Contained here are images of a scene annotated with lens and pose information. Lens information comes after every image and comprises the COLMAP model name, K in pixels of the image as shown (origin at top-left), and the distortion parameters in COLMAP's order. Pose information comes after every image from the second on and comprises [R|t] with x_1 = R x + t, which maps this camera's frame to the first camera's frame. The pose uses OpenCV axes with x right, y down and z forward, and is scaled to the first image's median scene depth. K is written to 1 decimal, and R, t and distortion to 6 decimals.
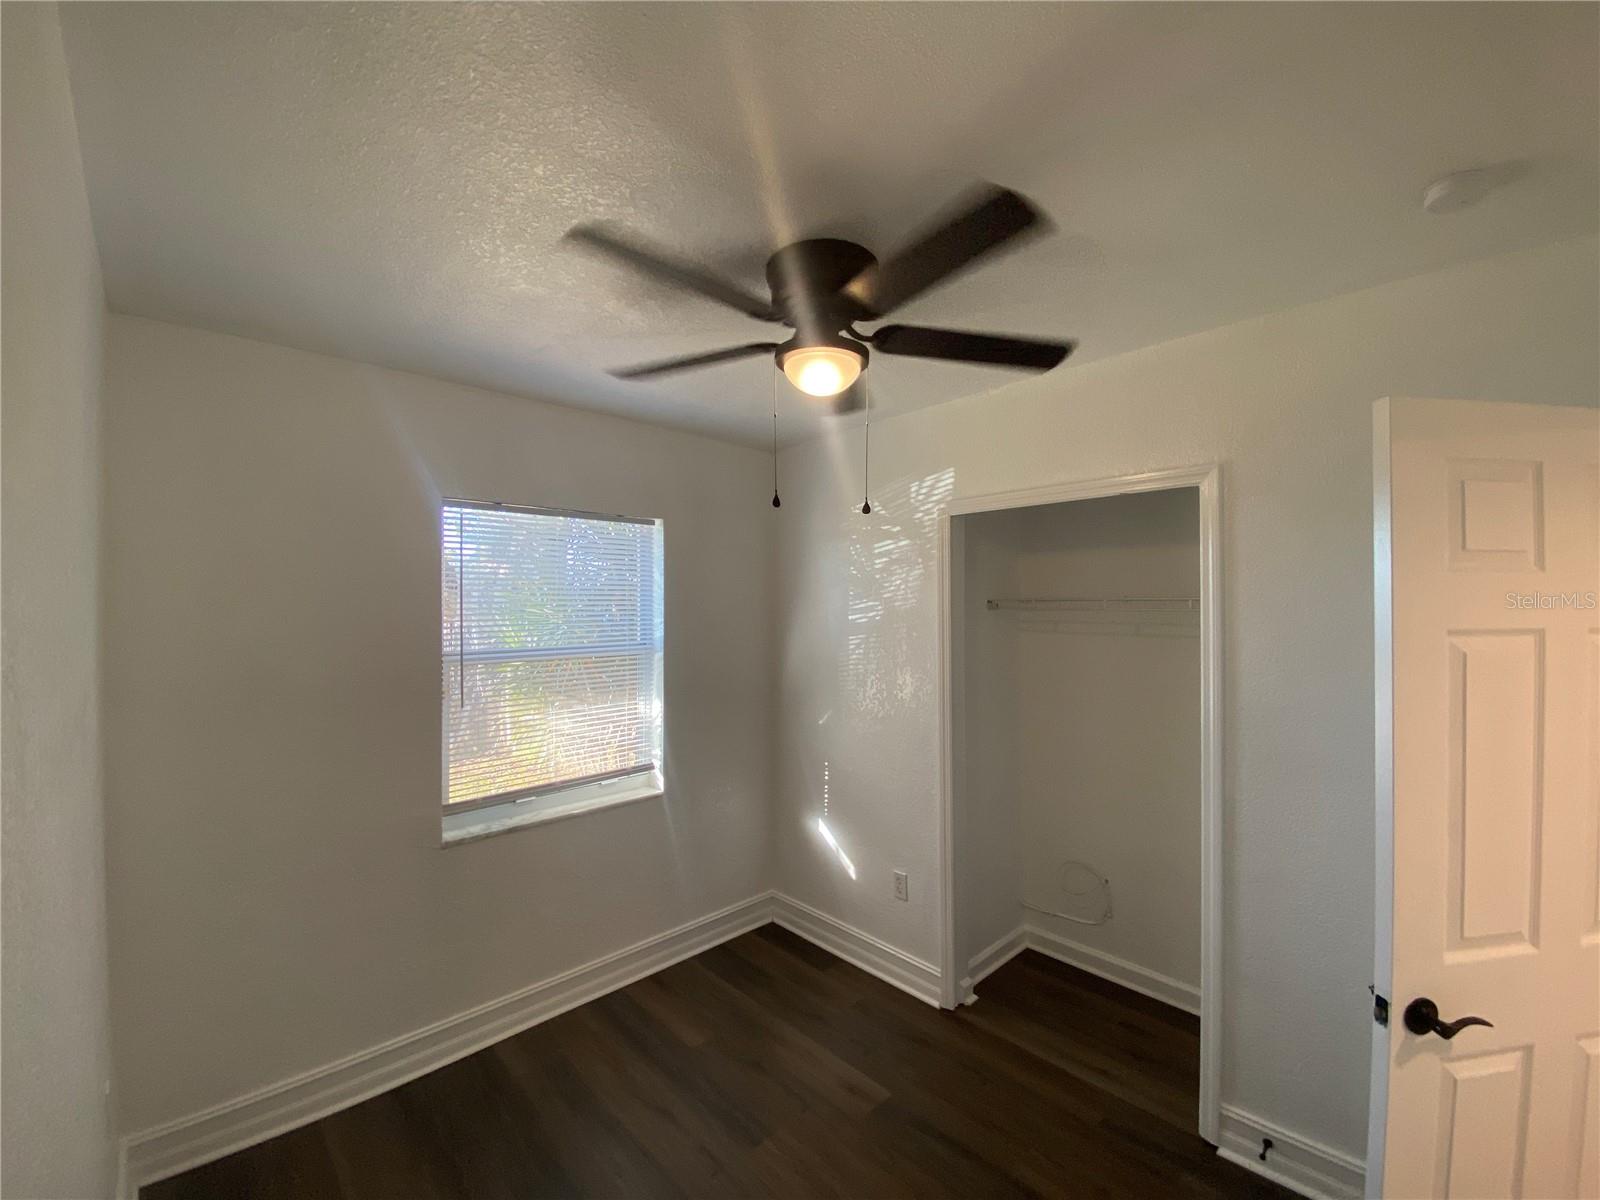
lens RADIAL K [[648.2, 0, 809.0], [0, 648.2, 599.3], [0, 0, 1]] dist [0.030511, -0.024282]
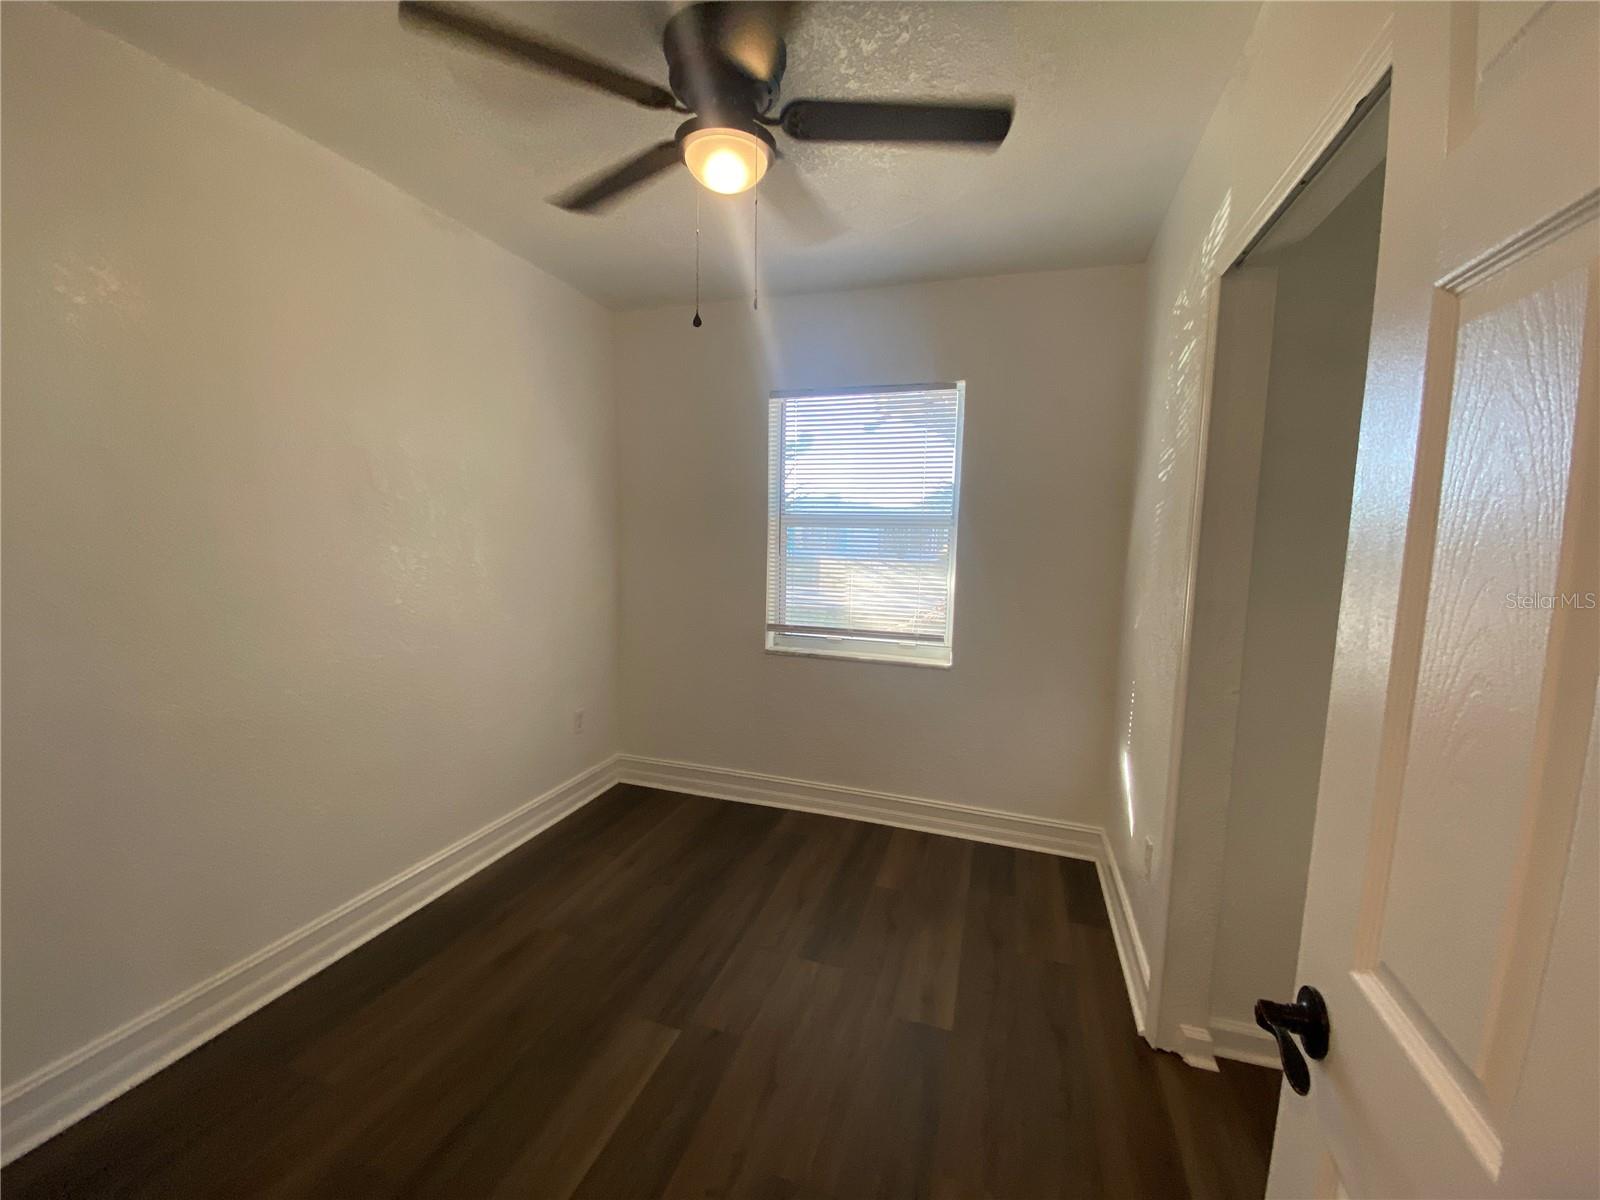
lens RADIAL K [[648.2, 0, 809.0], [0, 648.2, 599.3], [0, 0, 1]] dist [0.030511, -0.024282]
pose [[0.490025, 0.113537, -0.864283, 0.580537], [-0.024237, 0.992873, 0.116688, 0.096849], [0.871372, -0.036232, 0.489284, 0.377335]]
